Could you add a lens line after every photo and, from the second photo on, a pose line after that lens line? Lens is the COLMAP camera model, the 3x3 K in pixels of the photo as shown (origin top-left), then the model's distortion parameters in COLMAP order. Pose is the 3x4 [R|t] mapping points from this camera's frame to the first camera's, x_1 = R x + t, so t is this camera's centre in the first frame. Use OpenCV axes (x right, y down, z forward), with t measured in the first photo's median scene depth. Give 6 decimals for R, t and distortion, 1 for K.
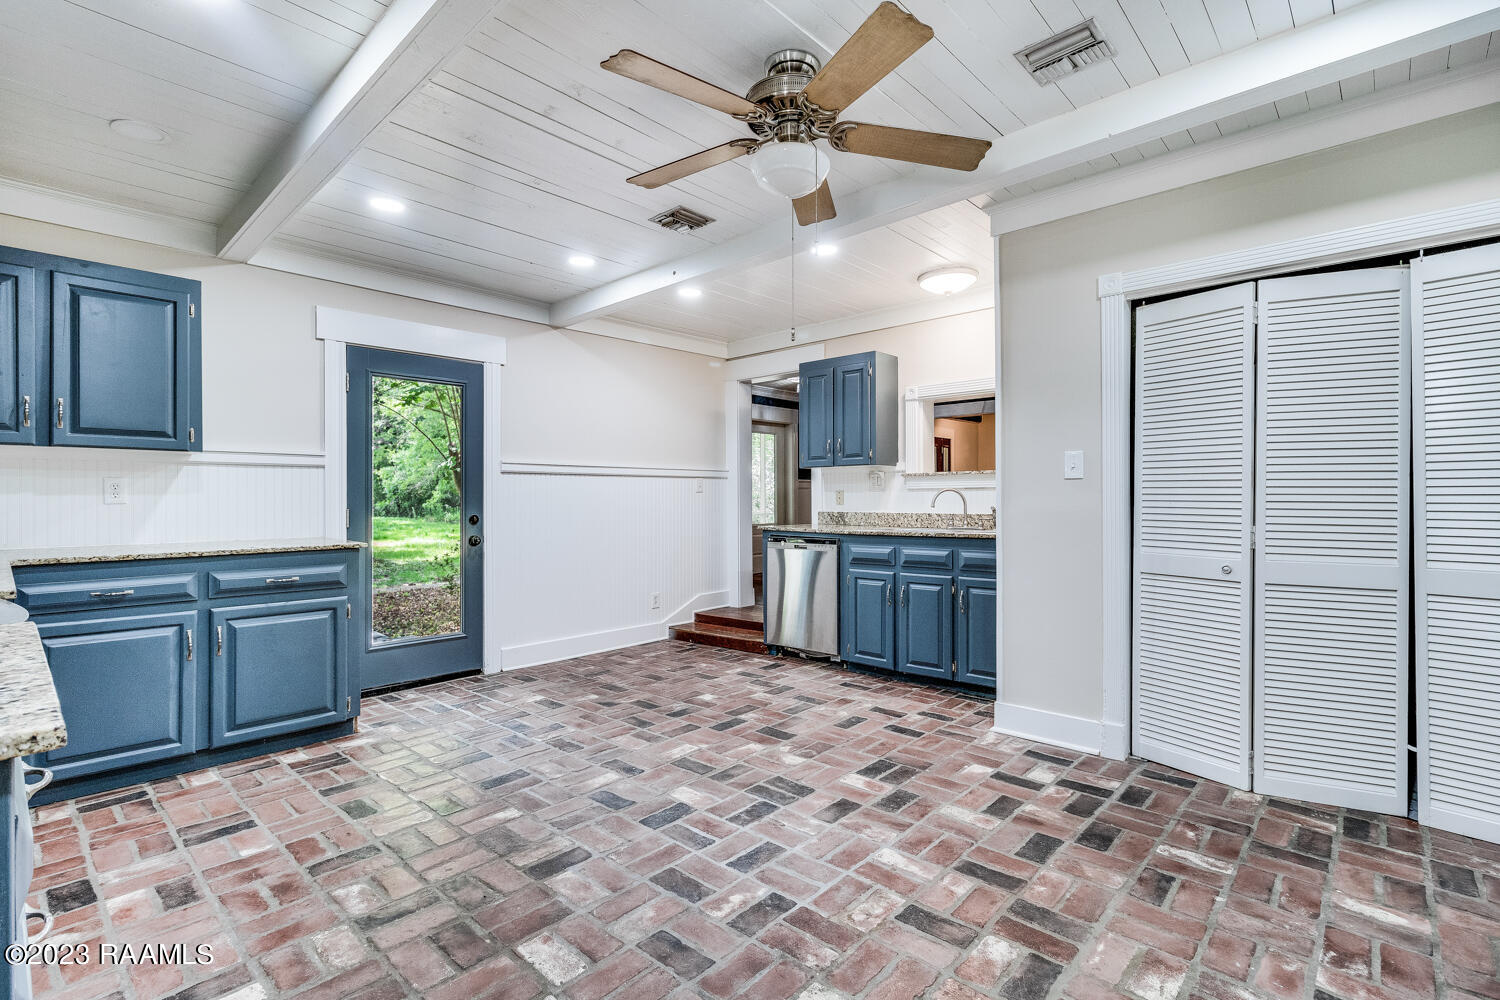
lens RADIAL K [[696.1, 0, 759.9], [0, 696.1, 496.1], [0, 0, 1]] dist [0.002832, 0.001238]
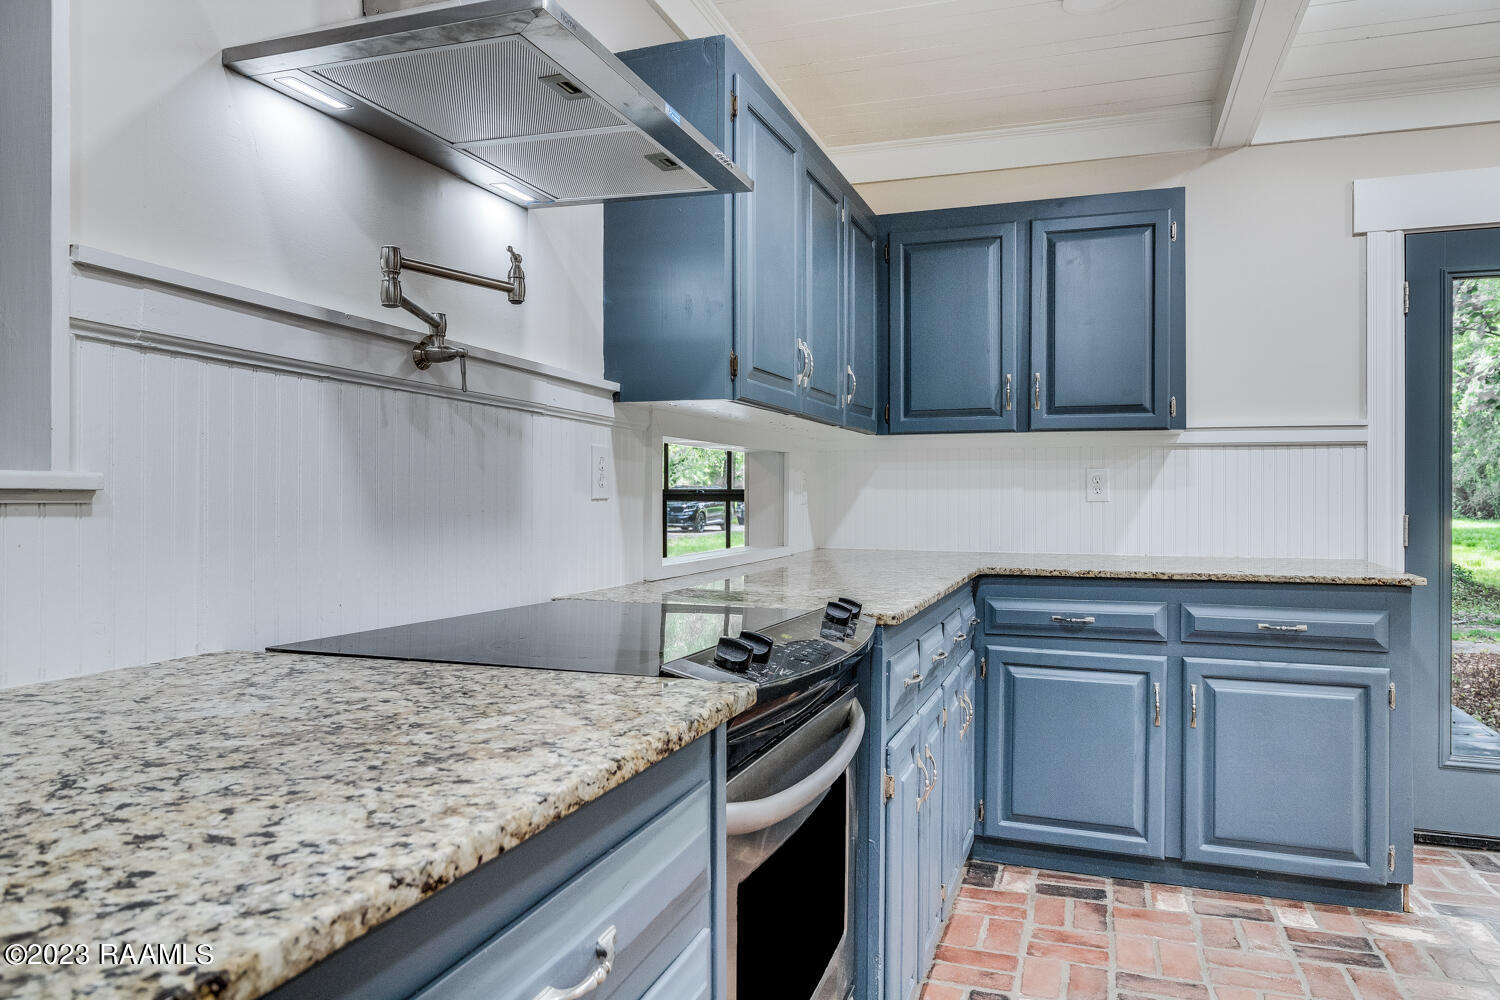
lens RADIAL K [[993.7, 0, 755.9], [0, 993.7, 489.3], [0, 0, 1]] dist [0.006341, -0.008400]
pose [[0.396403, 0.001420, -0.918075, -0.056770], [-0.002602, 0.999997, 0.000424, -0.002708], [0.918073, 0.002220, 0.396406, 0.229426]]
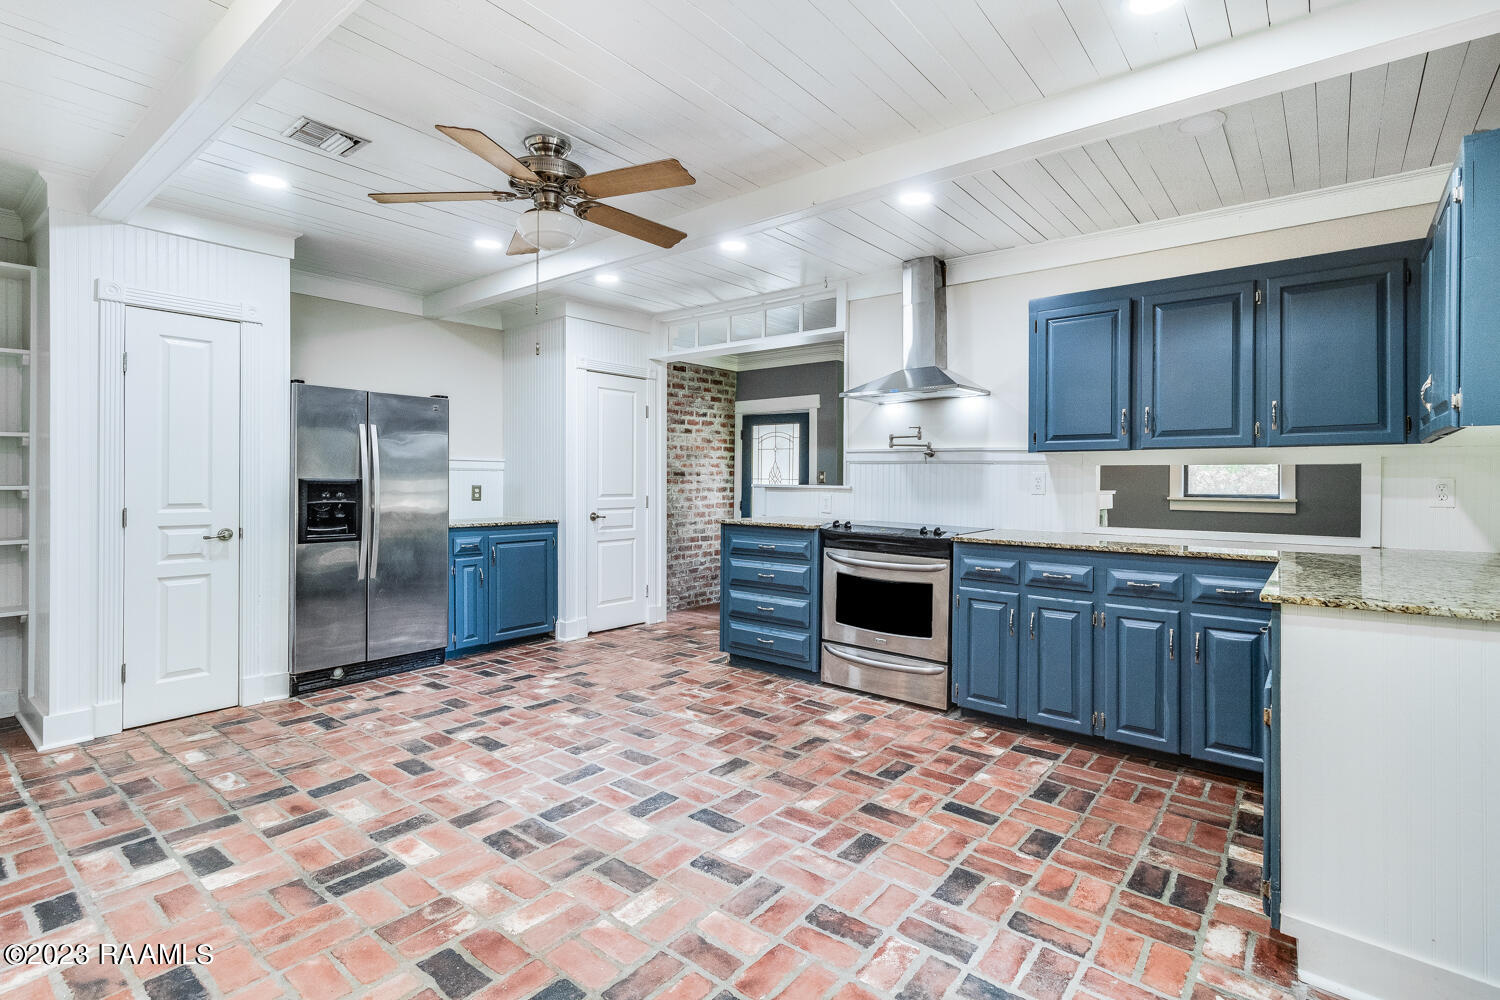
lens RADIAL K [[712.4, 0, 754.9], [0, 712.4, 486.8], [0, 0, 1]] dist [0.000126, -0.000237]
pose [[-0.998167, -0.000992, -0.060509, -0.186088], [-0.001366, 0.999980, 0.006142, -0.016173], [0.060502, 0.006214, -0.998149, 1.747971]]
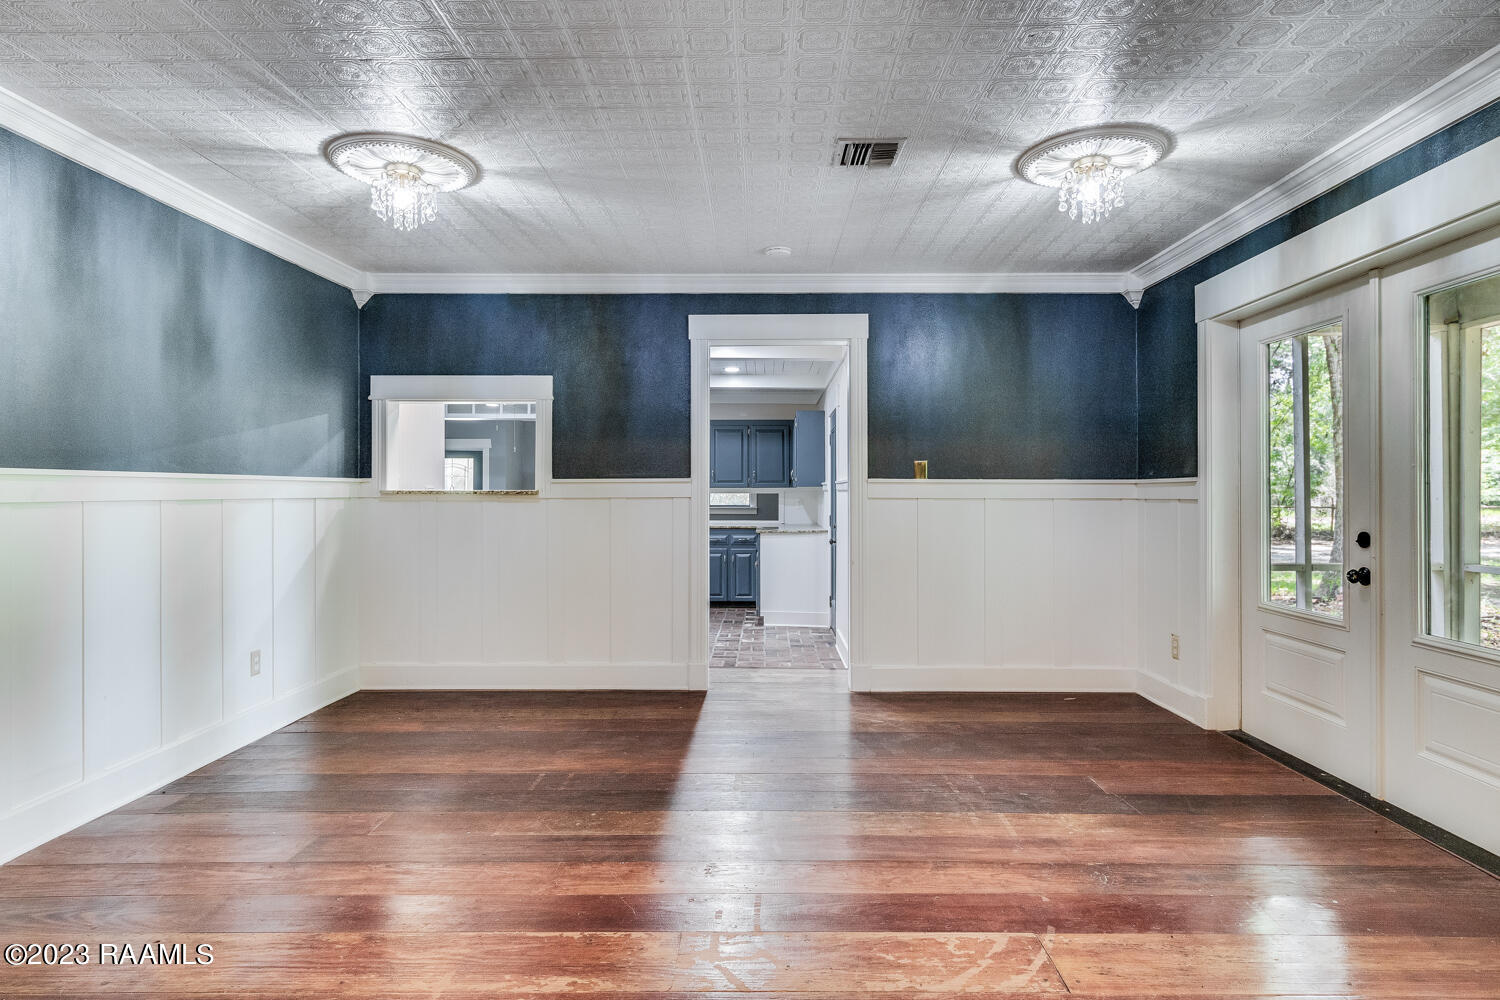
lens RADIAL K [[843.0, 0, 754.2], [0, 843.0, 486.0], [0, 0, 1]] dist [0.009066, 0.000111]
pose [[-0.746616, -0.003376, -0.665247, 1.257109], [0.000295, 0.999985, -0.005405, -0.063054], [0.665255, -0.004231, -0.746604, 3.303197]]
